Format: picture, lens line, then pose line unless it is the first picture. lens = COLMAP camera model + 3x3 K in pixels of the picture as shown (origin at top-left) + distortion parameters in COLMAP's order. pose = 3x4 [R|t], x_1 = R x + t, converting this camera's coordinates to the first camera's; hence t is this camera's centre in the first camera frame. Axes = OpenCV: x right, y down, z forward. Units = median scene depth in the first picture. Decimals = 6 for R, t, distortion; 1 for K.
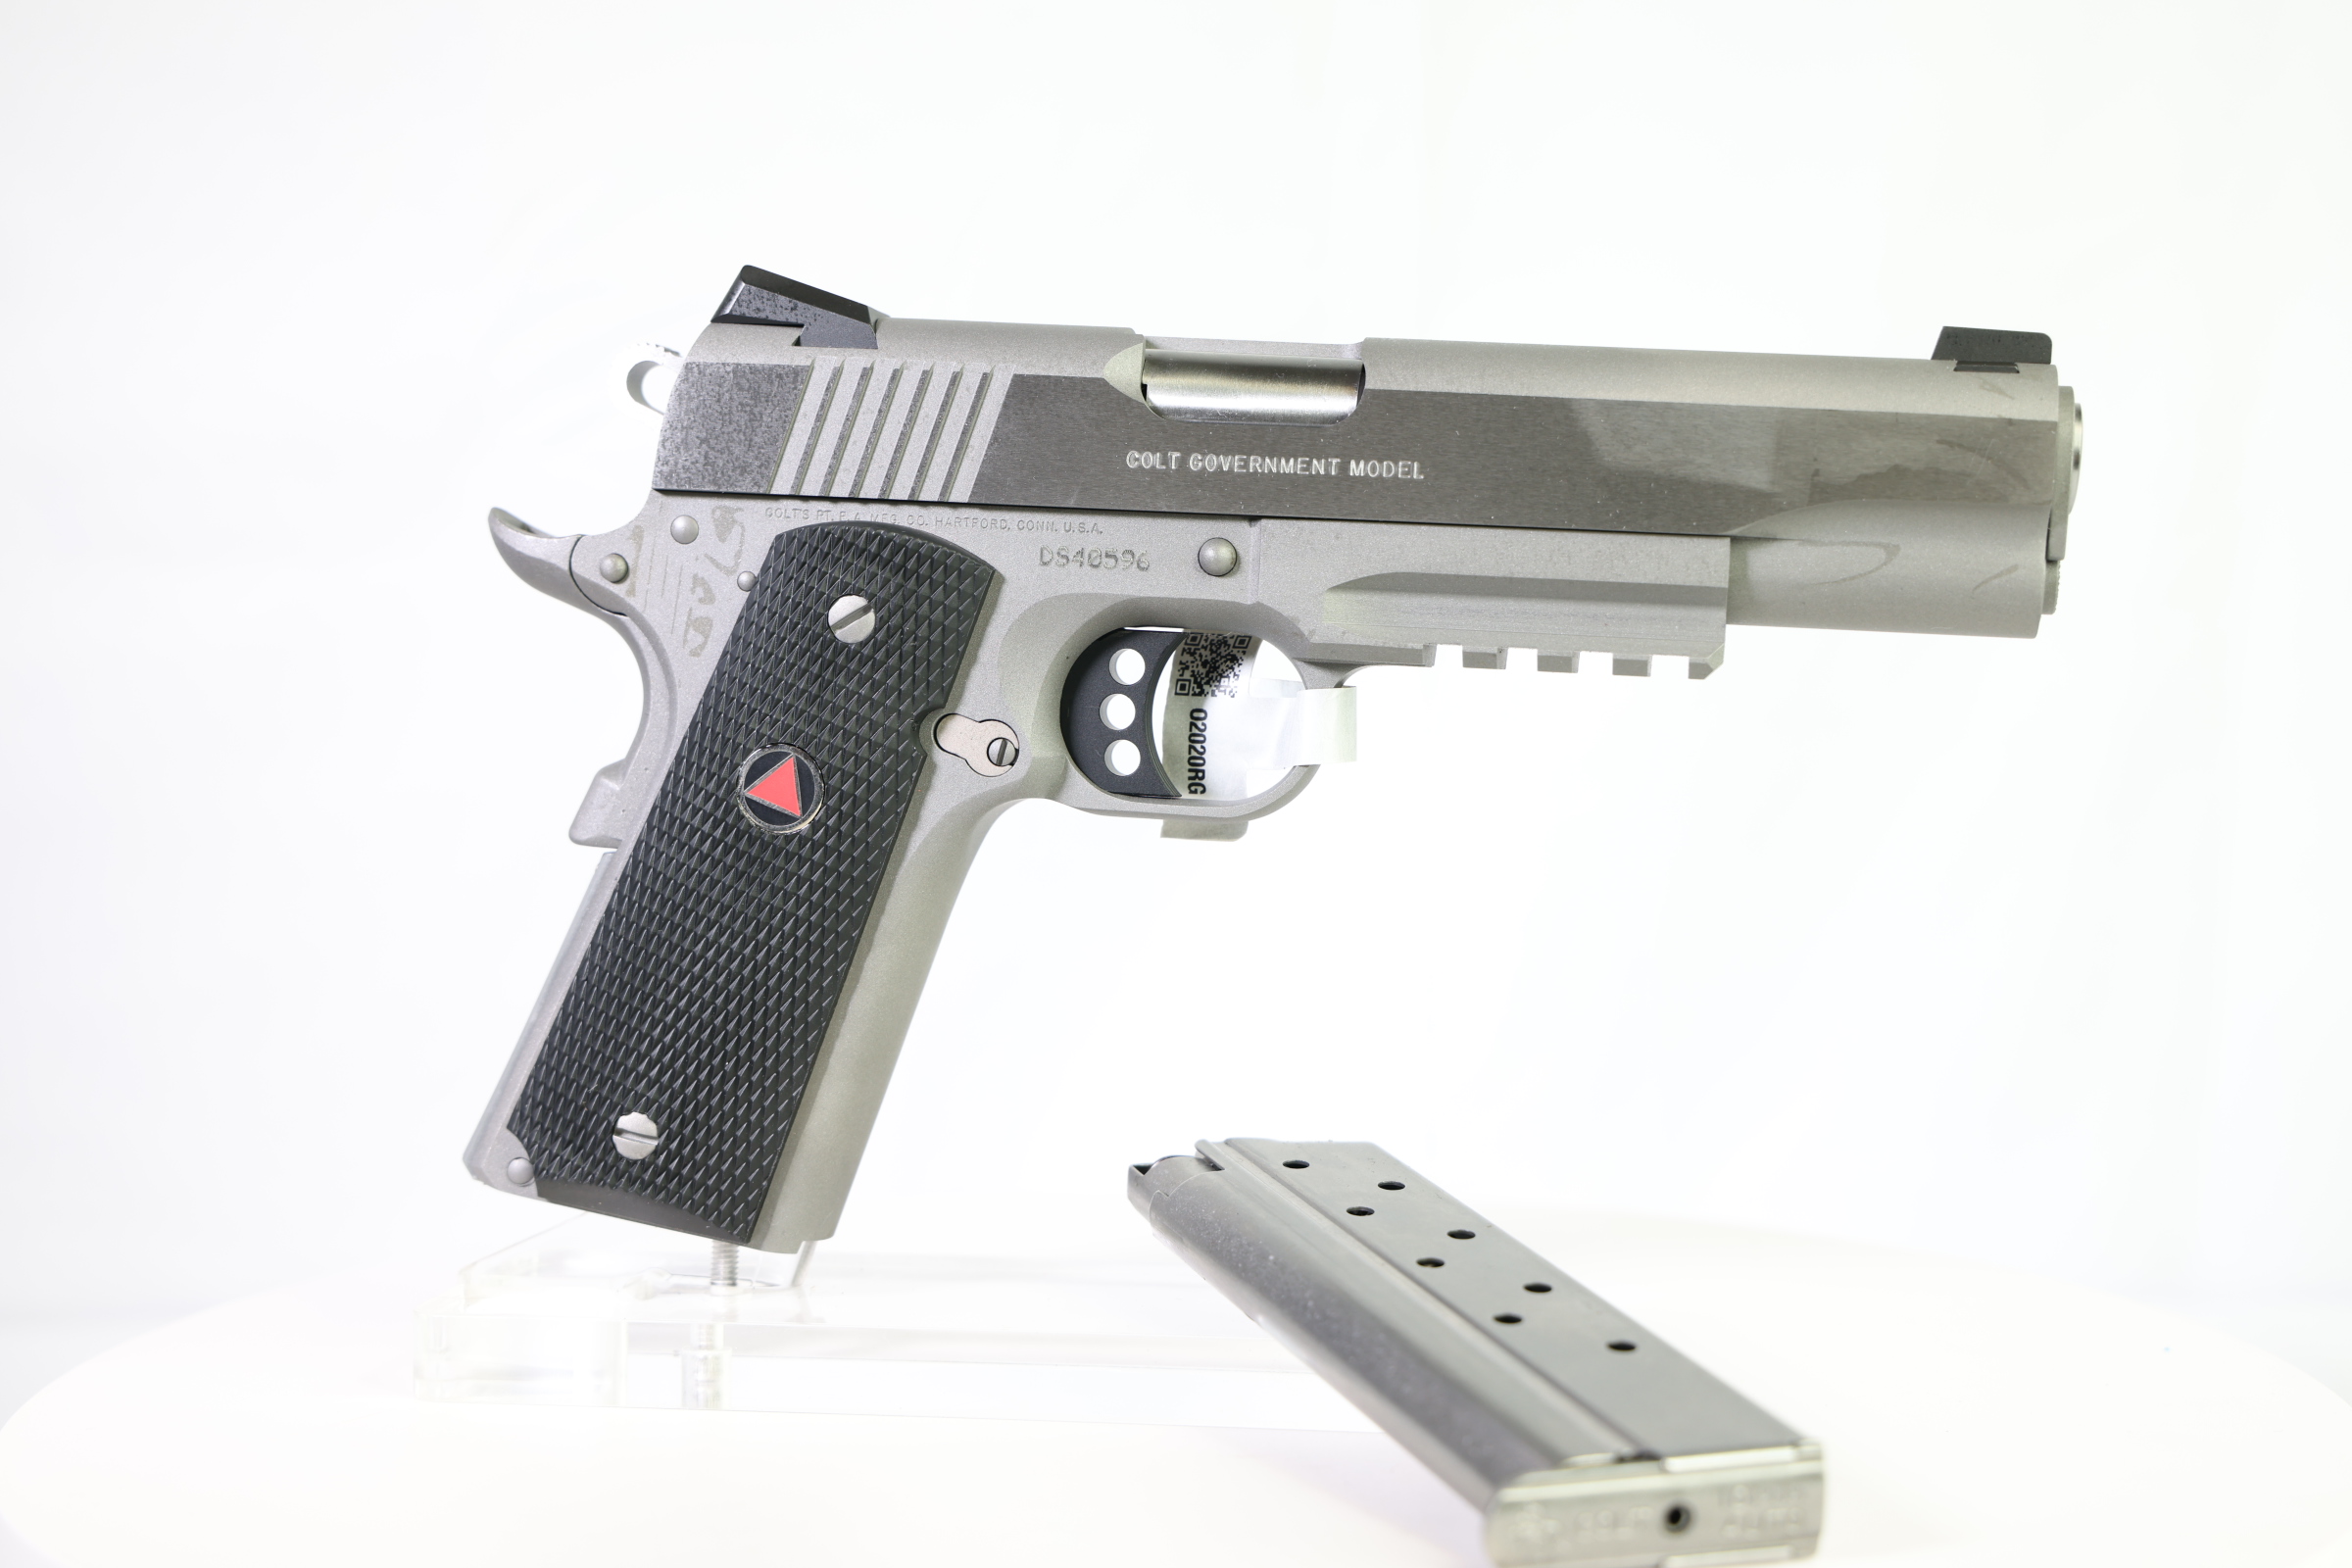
lens RADIAL K [[3149.5, 0, 1176.0], [0, 3149.5, 784.0], [0, 0, 1]] dist [0.078501, 0.002190]
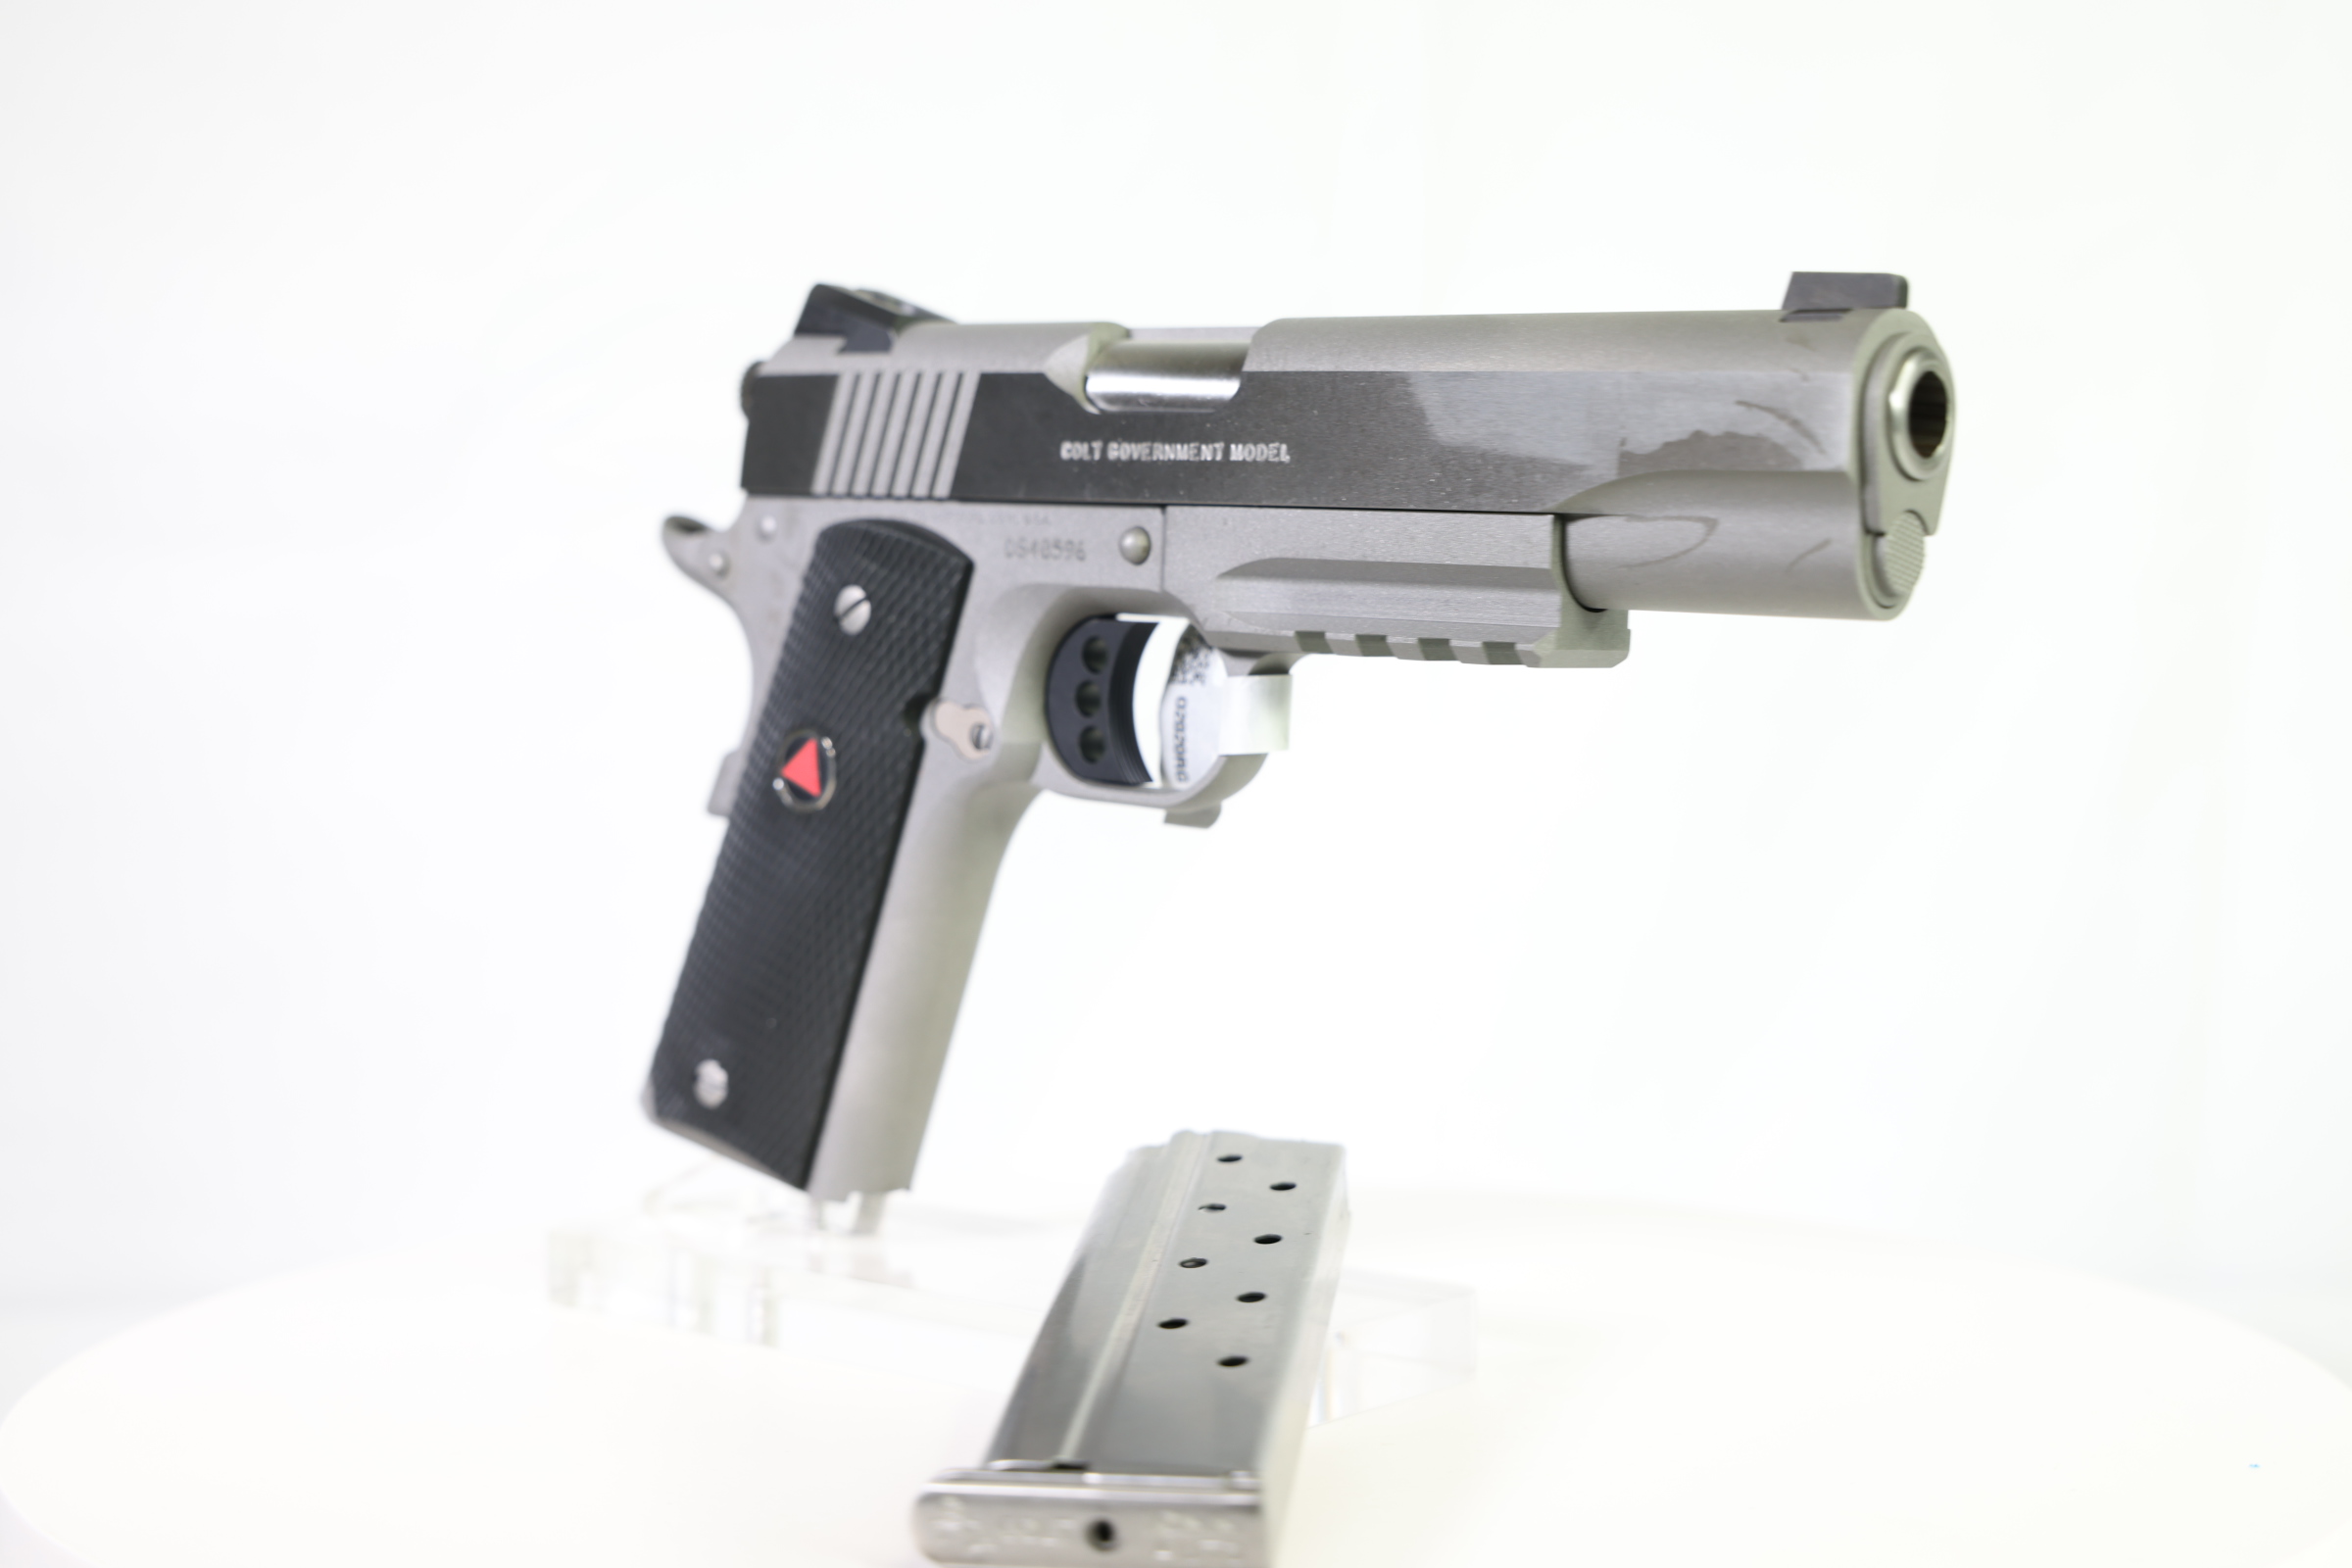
lens RADIAL K [[3149.5, 0, 1176.0], [0, 3149.5, 784.0], [0, 0, 1]] dist [0.078501, 0.002190]
pose [[0.863949, 0.018775, -0.503228, 0.525367], [-0.015585, 0.999823, 0.010547, -0.006729], [0.503337, -0.001269, 0.864089, 0.138664]]
